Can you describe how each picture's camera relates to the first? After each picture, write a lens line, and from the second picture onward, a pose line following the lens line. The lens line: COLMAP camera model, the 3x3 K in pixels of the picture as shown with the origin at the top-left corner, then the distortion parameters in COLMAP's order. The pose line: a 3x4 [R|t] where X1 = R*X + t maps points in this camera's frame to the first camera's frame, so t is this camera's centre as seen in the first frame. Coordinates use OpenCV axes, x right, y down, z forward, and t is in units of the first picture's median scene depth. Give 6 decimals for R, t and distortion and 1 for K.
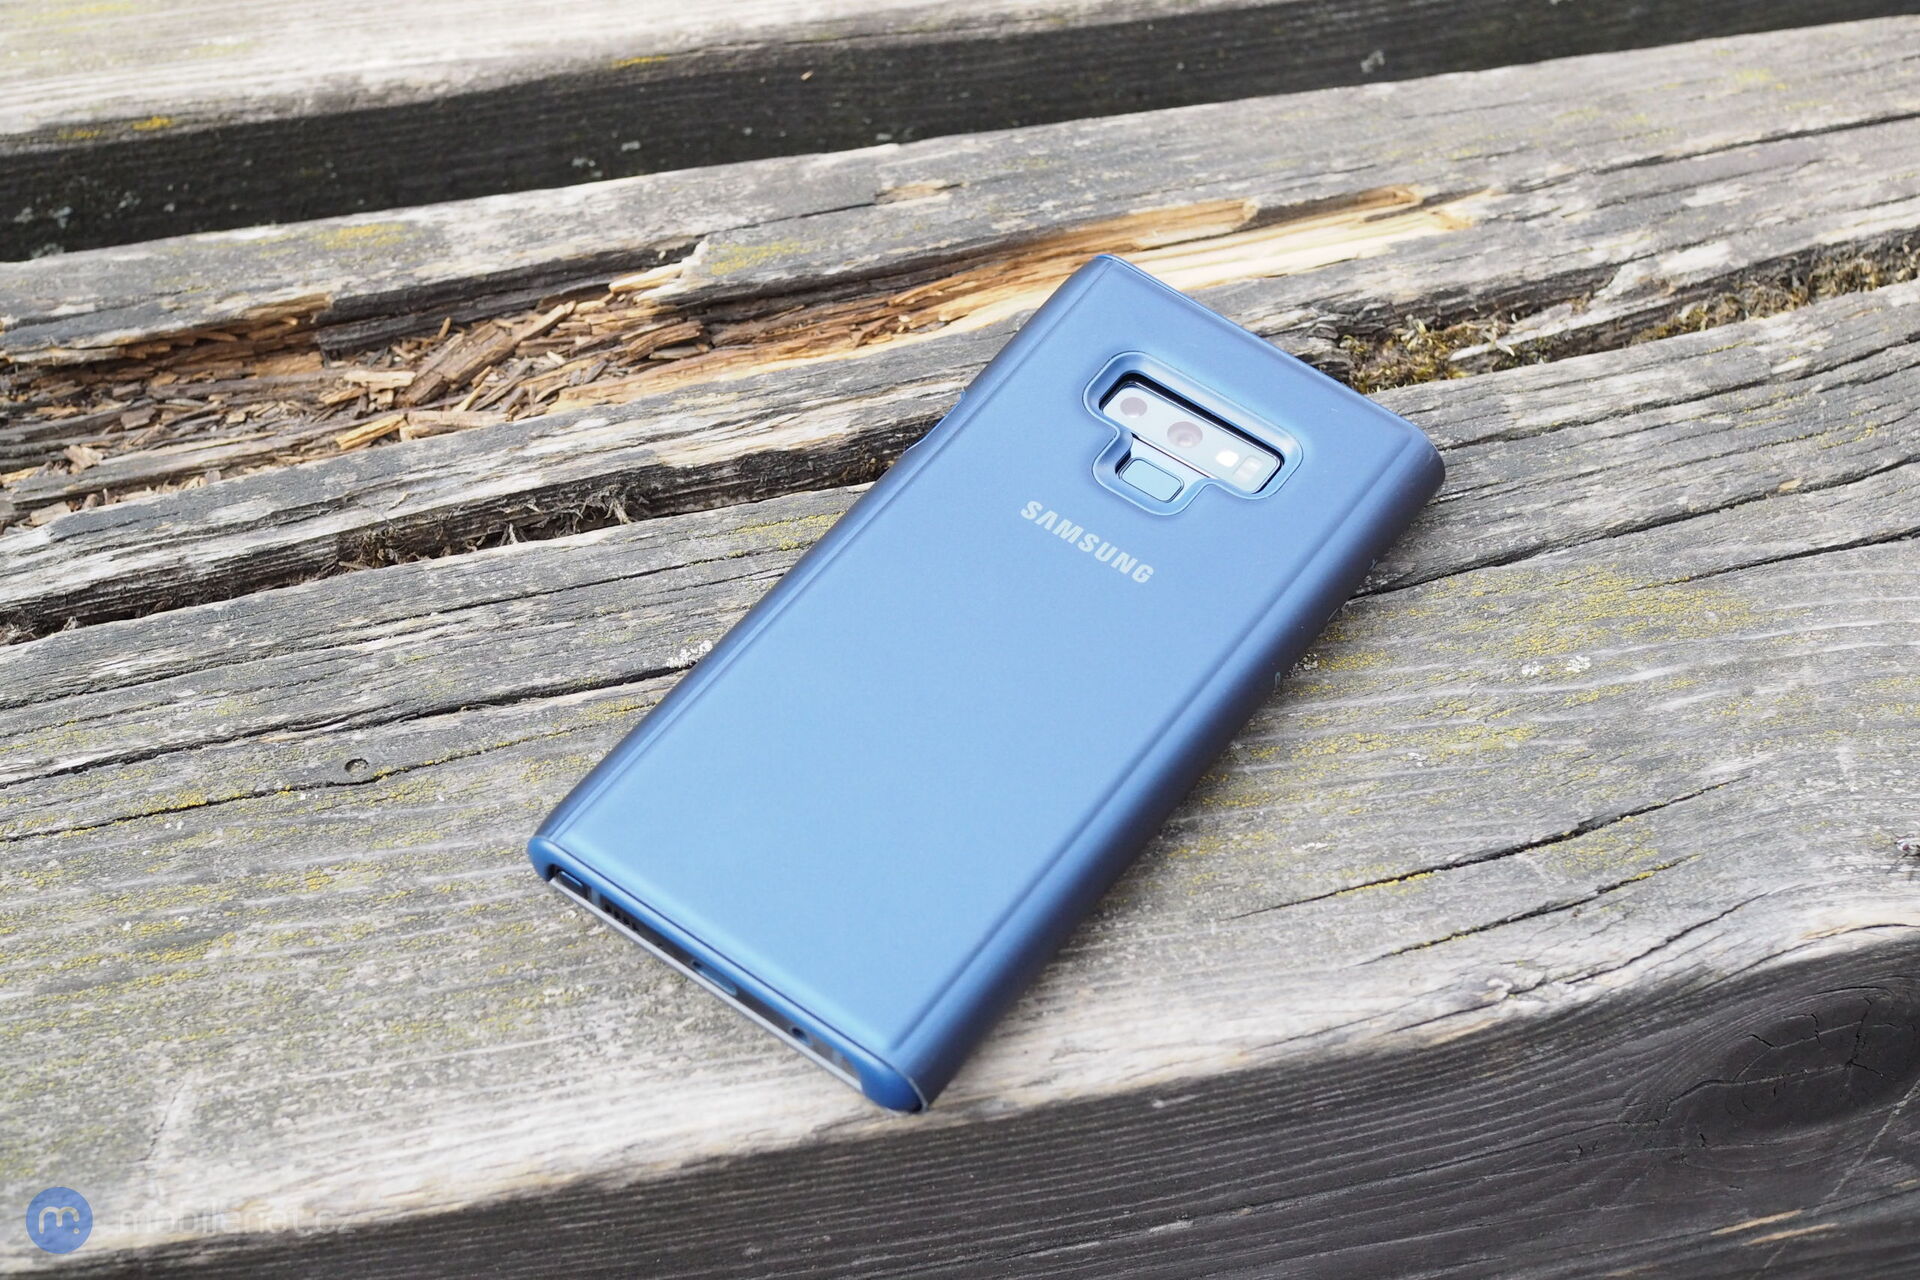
lens RADIAL K [[2801.4, 0, 910.4], [0, 2801.4, 651.9], [0, 0, 1]] dist [-0.121546, 0.073636]
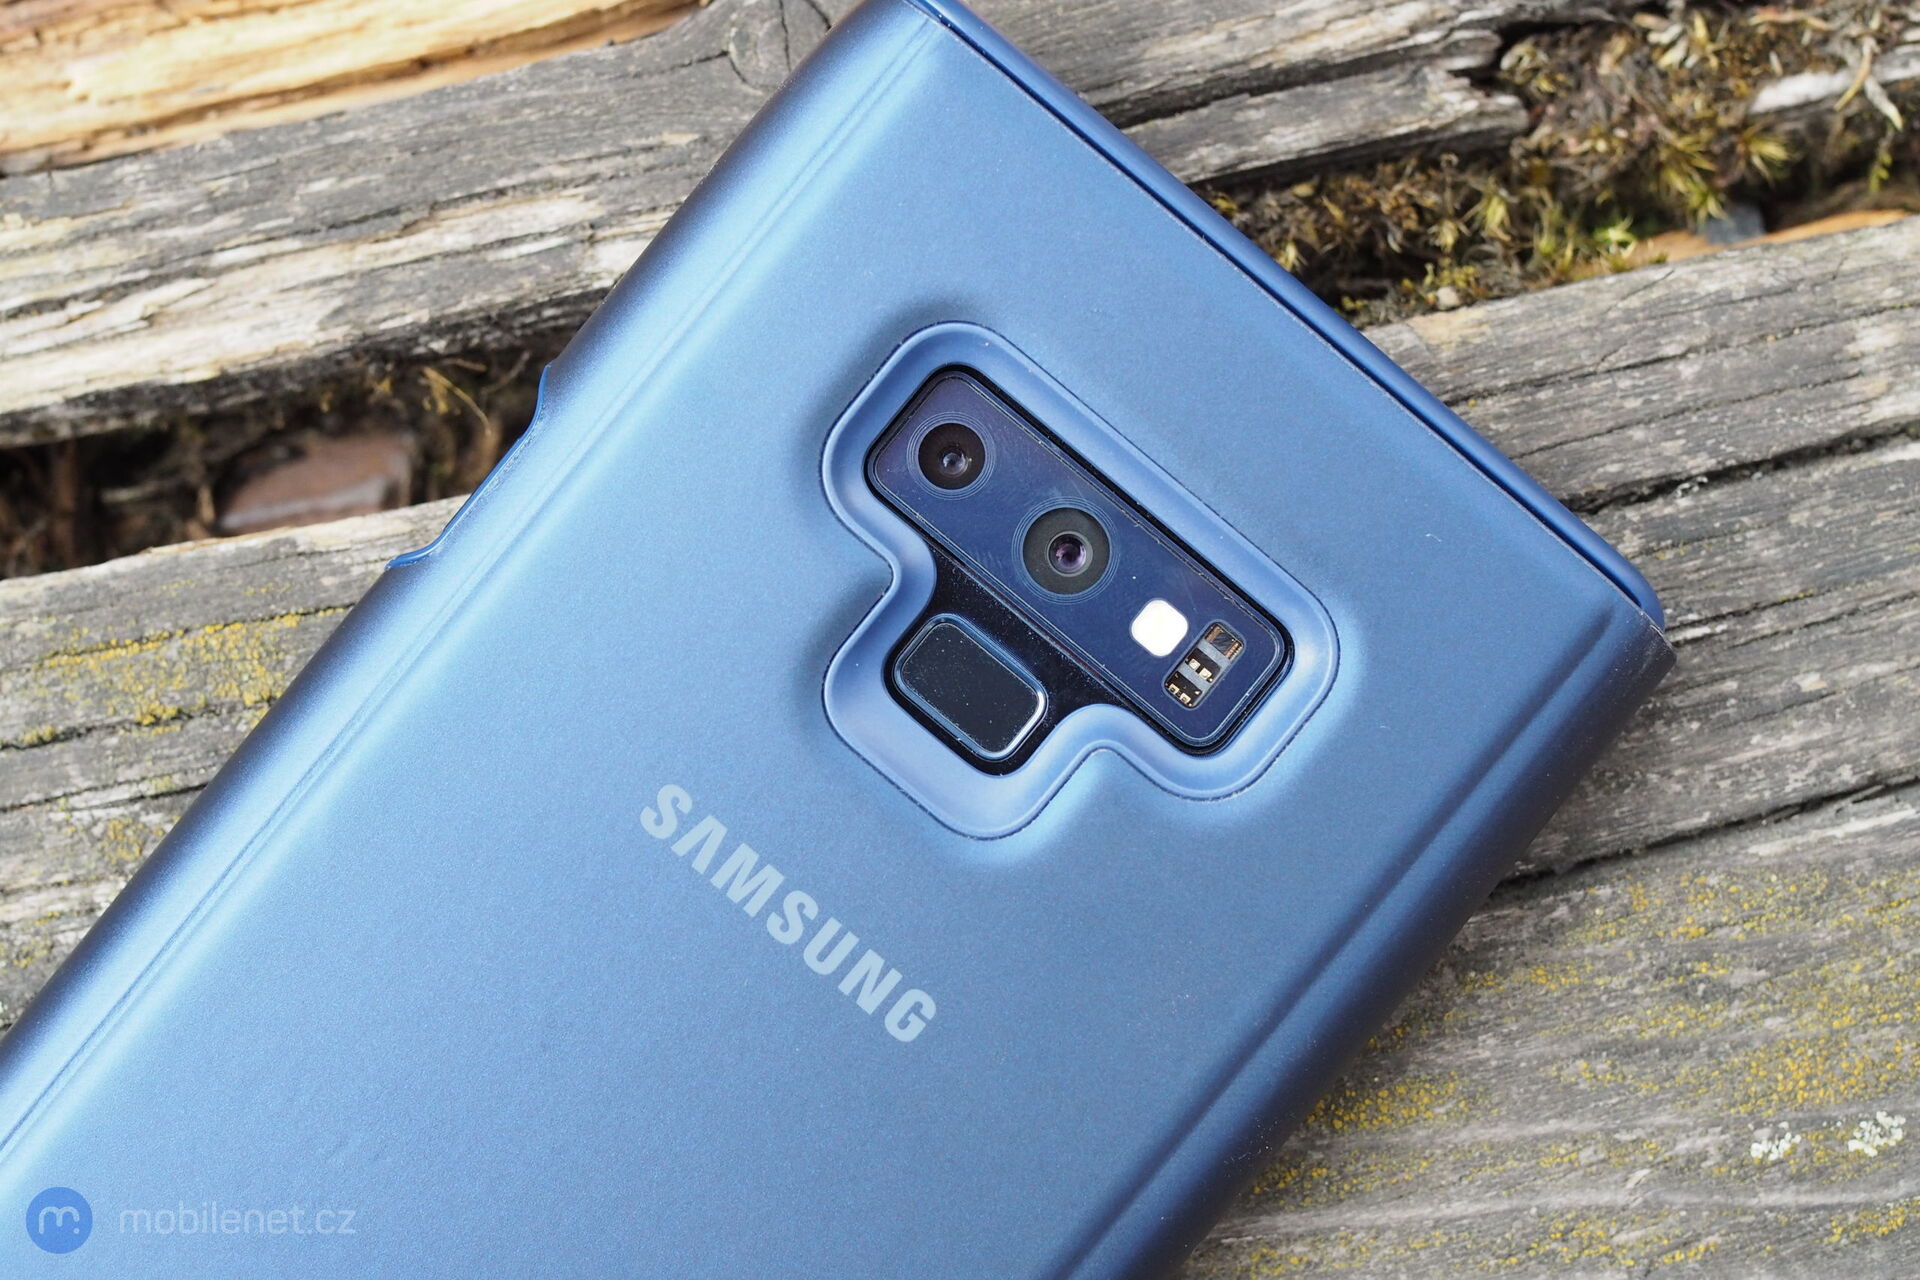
lens RADIAL K [[2793.0, 0, 960.0], [0, 2793.0, 640.0], [0, 0, 1]] dist [-0.120638, 0.065439]
pose [[0.998453, 0.054695, -0.009989, 0.088144], [-0.038483, 0.809495, 0.585864, -0.311708], [0.040130, -0.584573, 0.810348, 0.661443]]
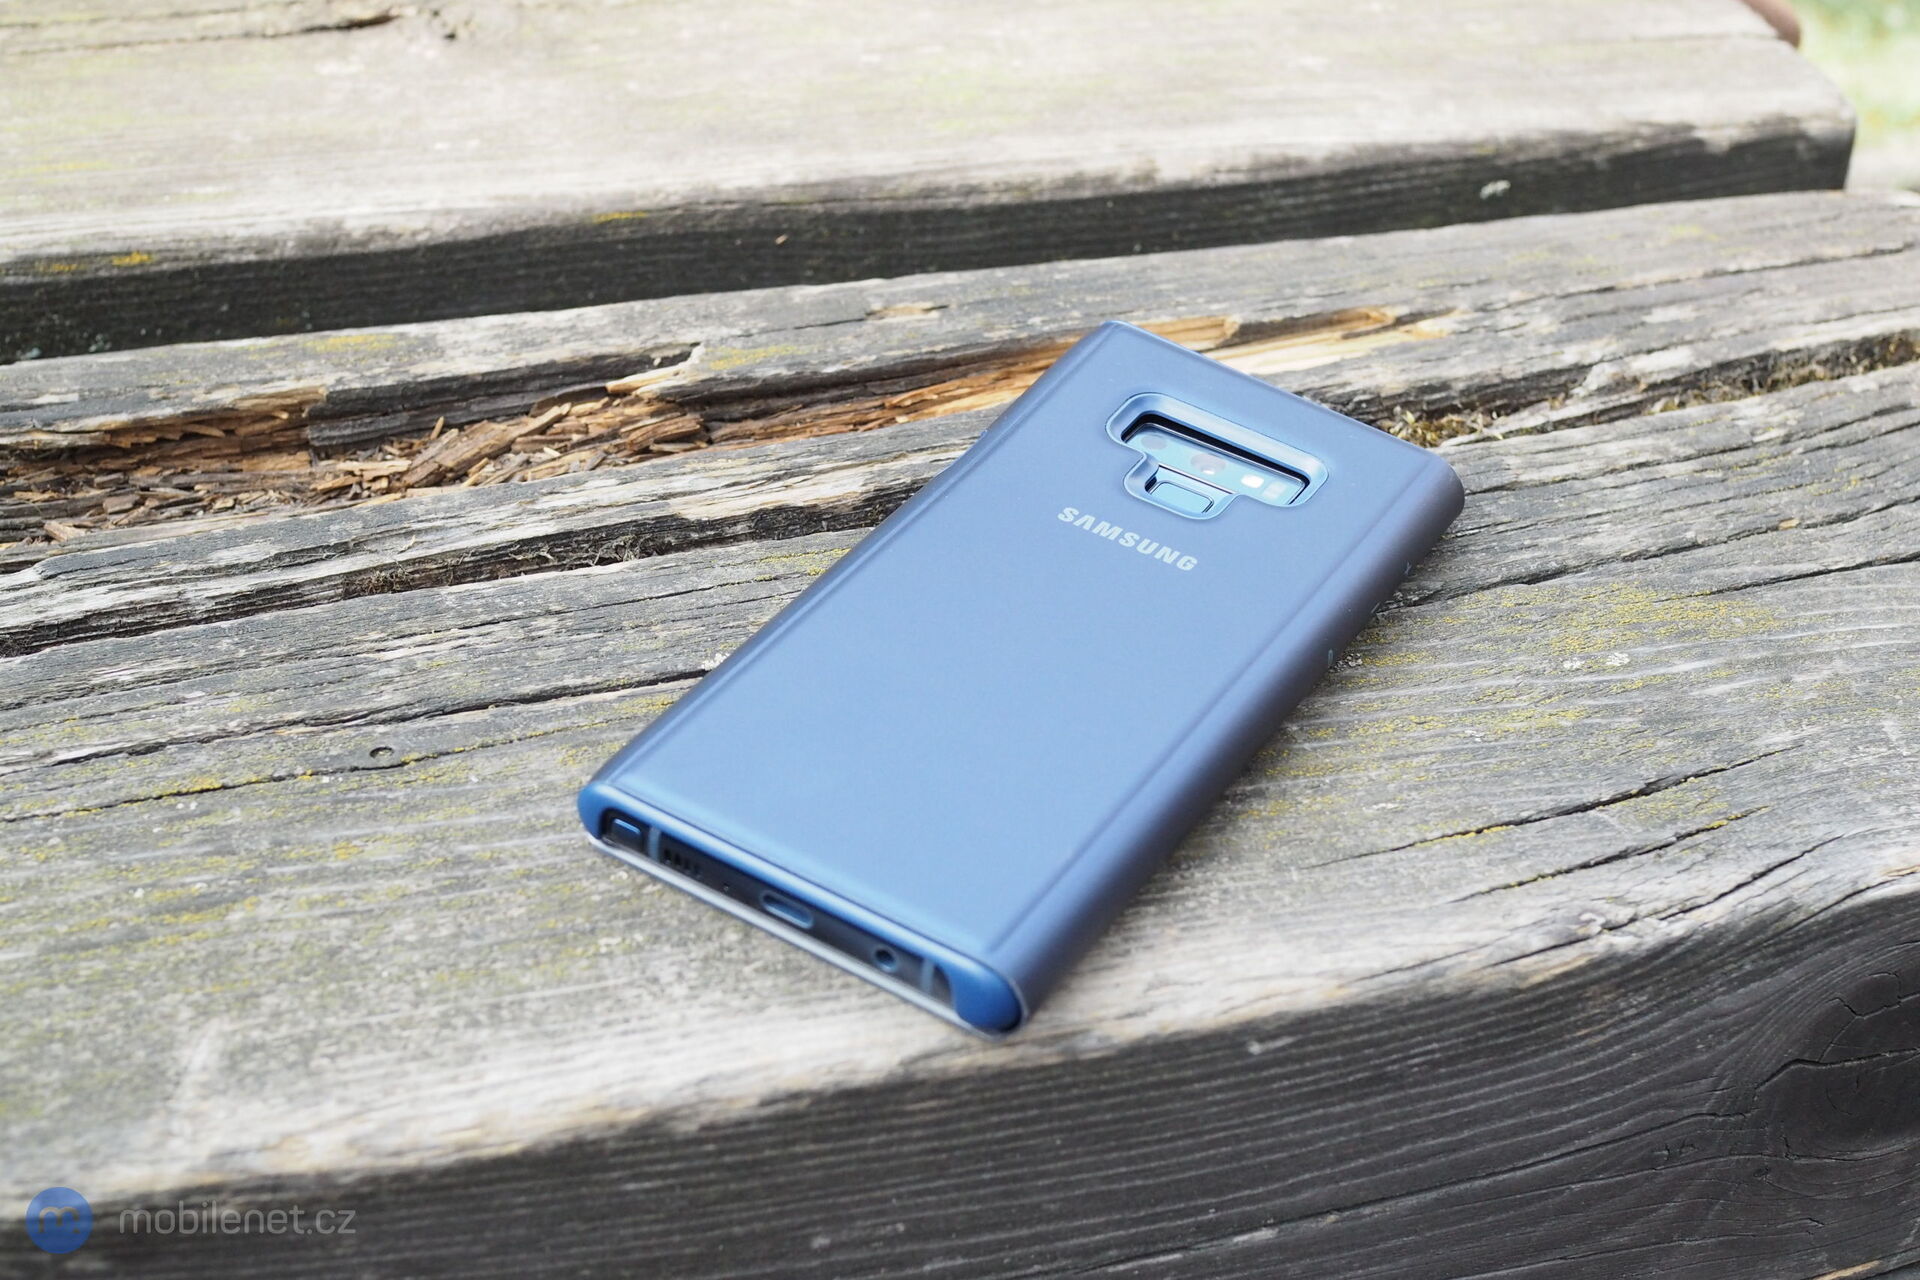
lens RADIAL K [[2793.0, 0, 960.0], [0, 2793.0, 640.0], [0, 0, 1]] dist [-0.120638, 0.065439]
pose [[0.994633, -0.009596, 0.103021, -0.095041], [0.035497, 0.966907, -0.252649, 0.235493], [-0.097187, 0.254950, 0.962058, 0.061678]]
